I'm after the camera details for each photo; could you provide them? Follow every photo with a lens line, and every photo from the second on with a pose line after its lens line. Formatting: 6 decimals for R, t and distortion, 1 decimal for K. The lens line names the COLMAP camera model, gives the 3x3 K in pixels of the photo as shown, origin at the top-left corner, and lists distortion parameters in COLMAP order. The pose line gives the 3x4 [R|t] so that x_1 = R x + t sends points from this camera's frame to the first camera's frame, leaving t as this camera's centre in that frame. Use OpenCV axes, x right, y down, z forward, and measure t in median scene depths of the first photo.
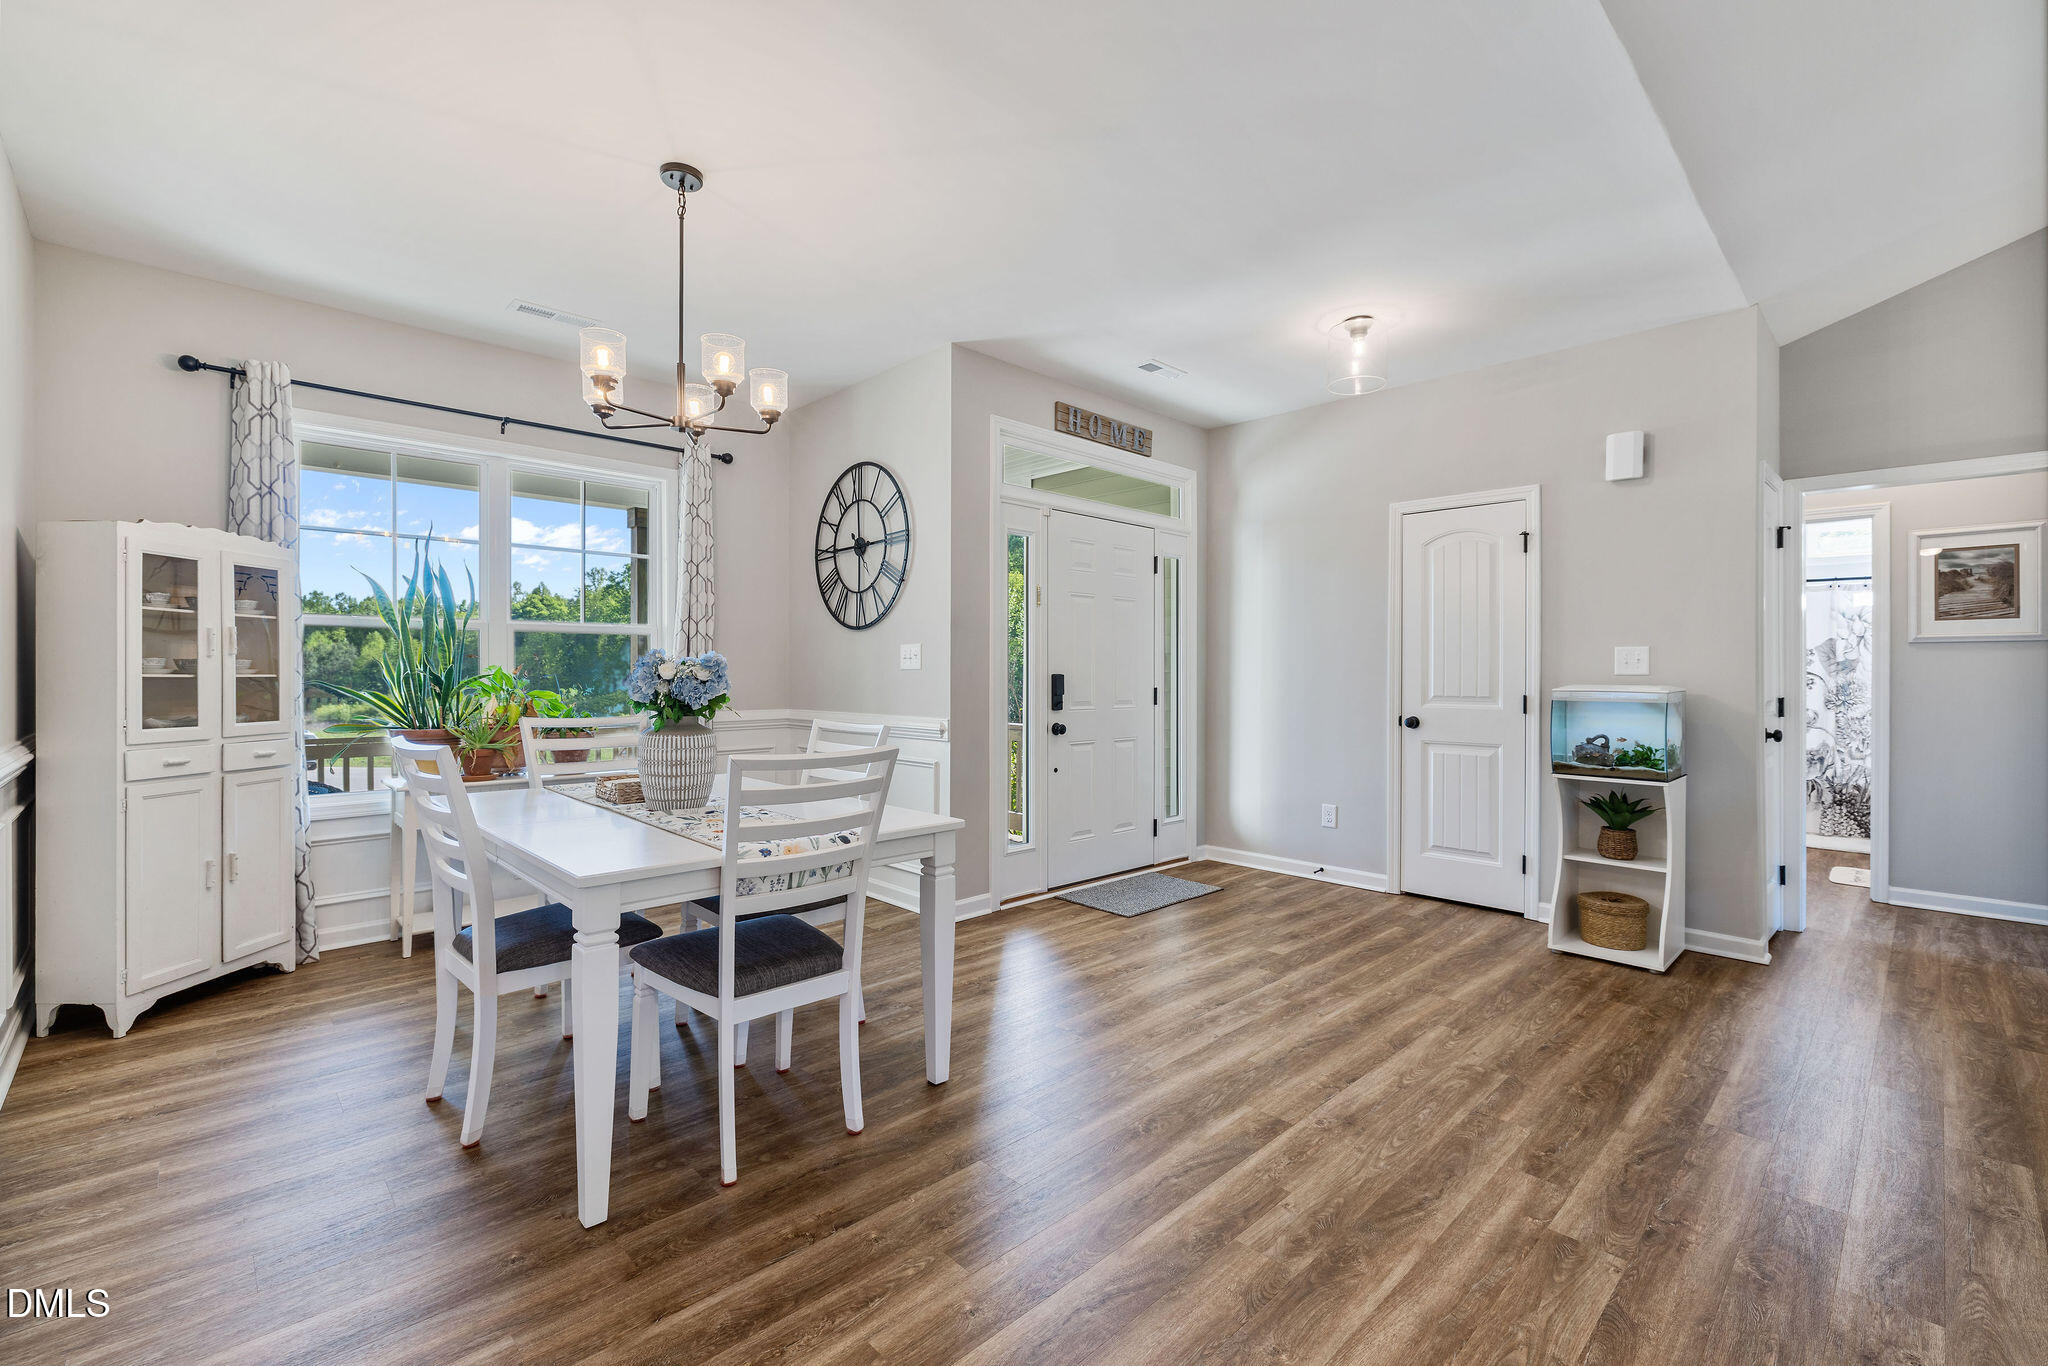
lens RADIAL K [[882.4, 0, 1024.0], [0, 882.4, 683.0], [0, 0, 1]] dist [-0.000321, -0.000035]
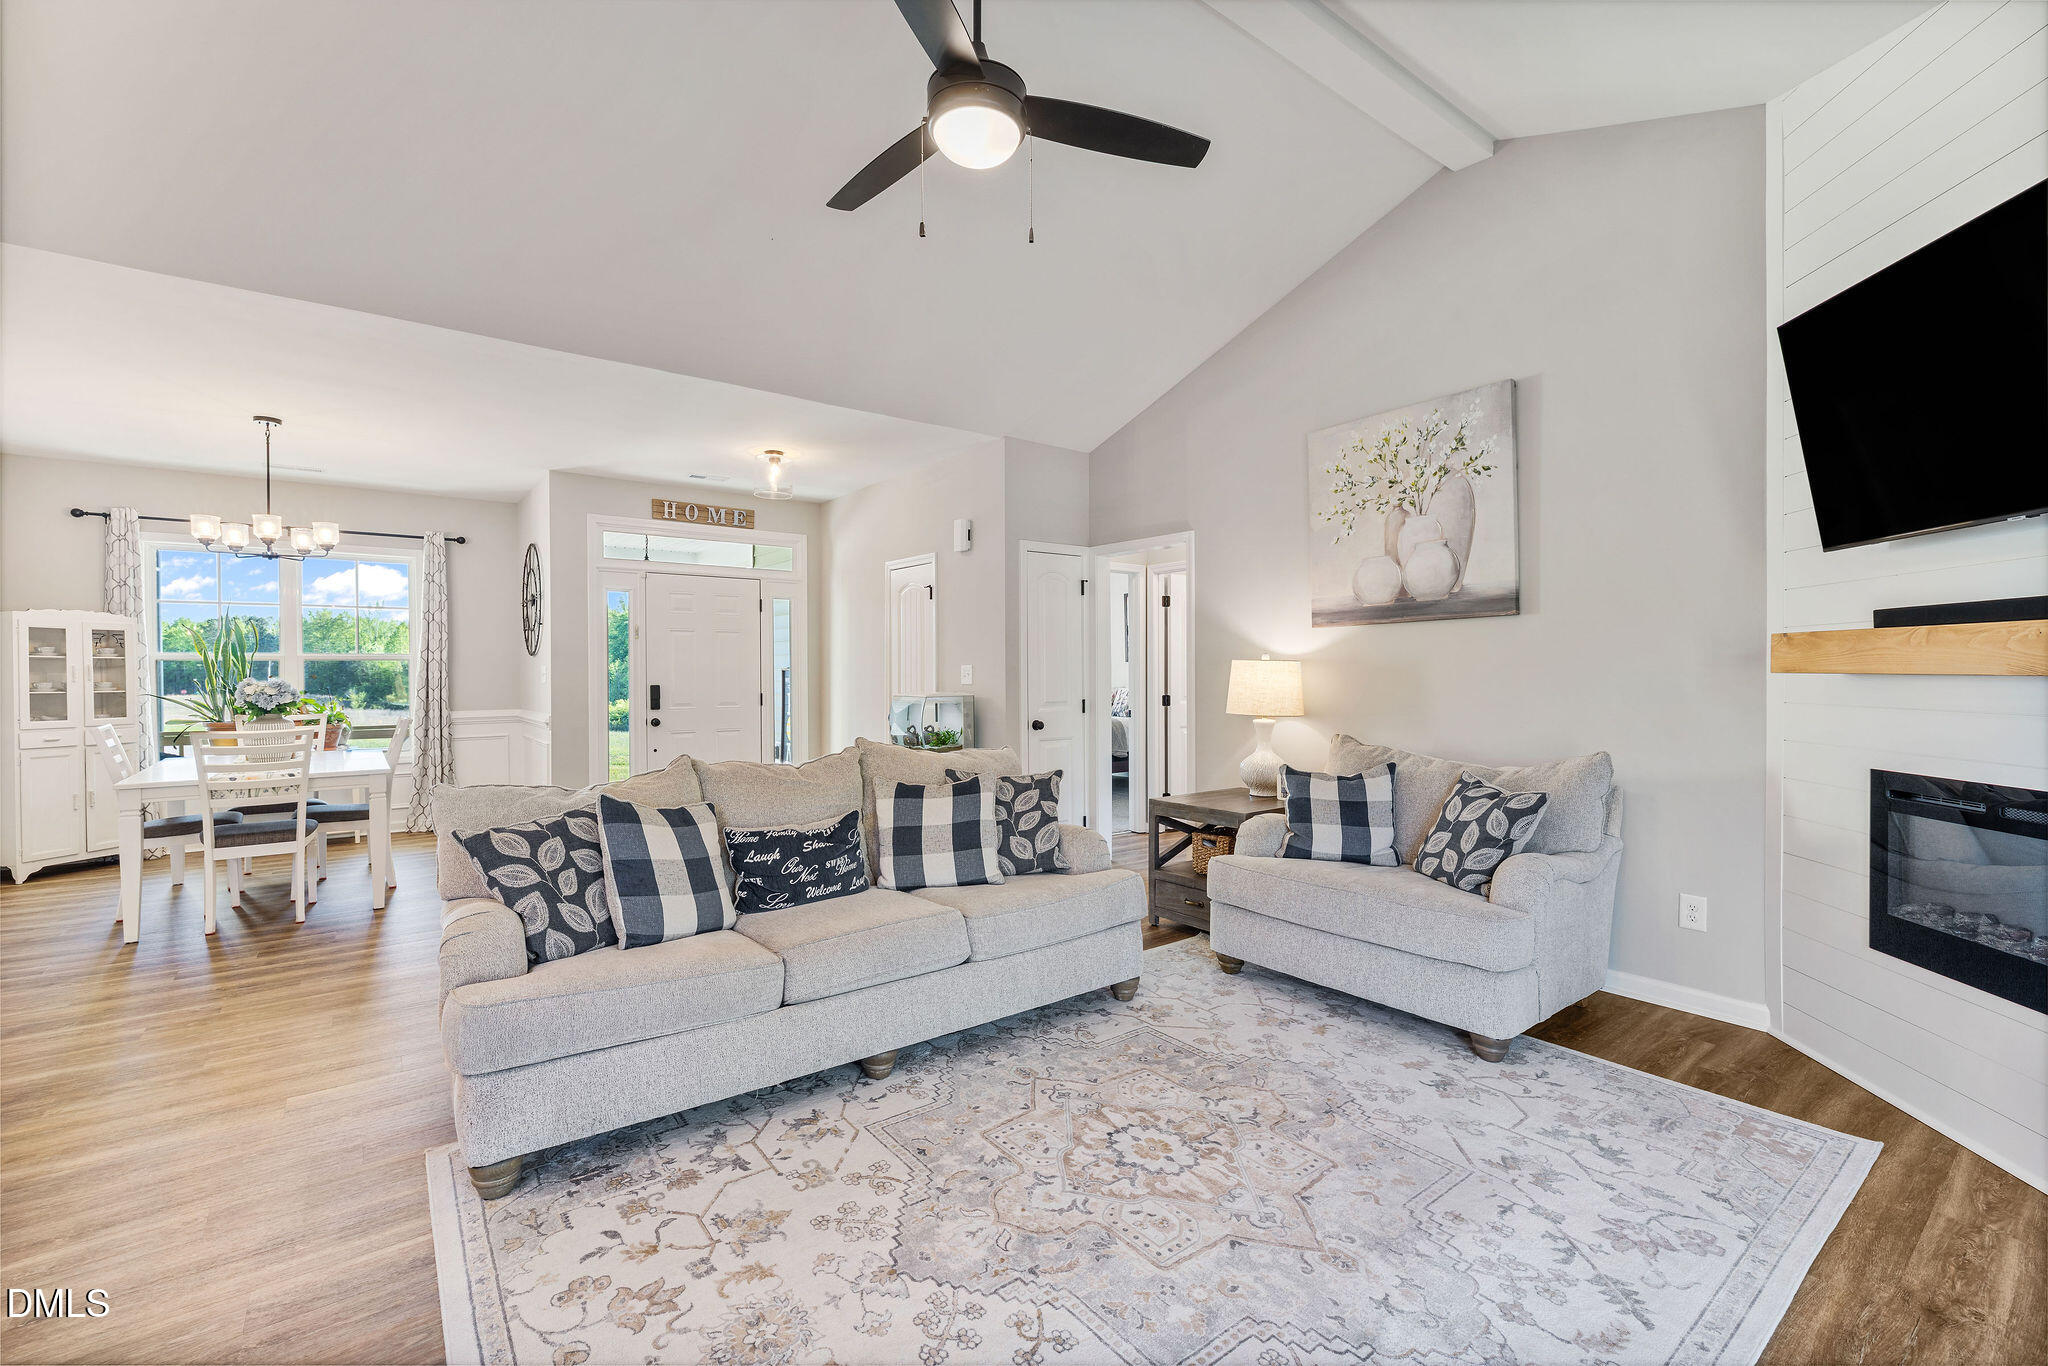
lens RADIAL K [[882.3, 0, 1025.7], [0, 882.3, 688.9], [0, 0, 1]] dist [0.001614, 0.000110]
pose [[0.992793, -0.003804, -0.119784, 1.035388], [0.005047, 0.999937, 0.010072, -0.019430], [0.119738, -0.010604, 0.992749, -0.475859]]
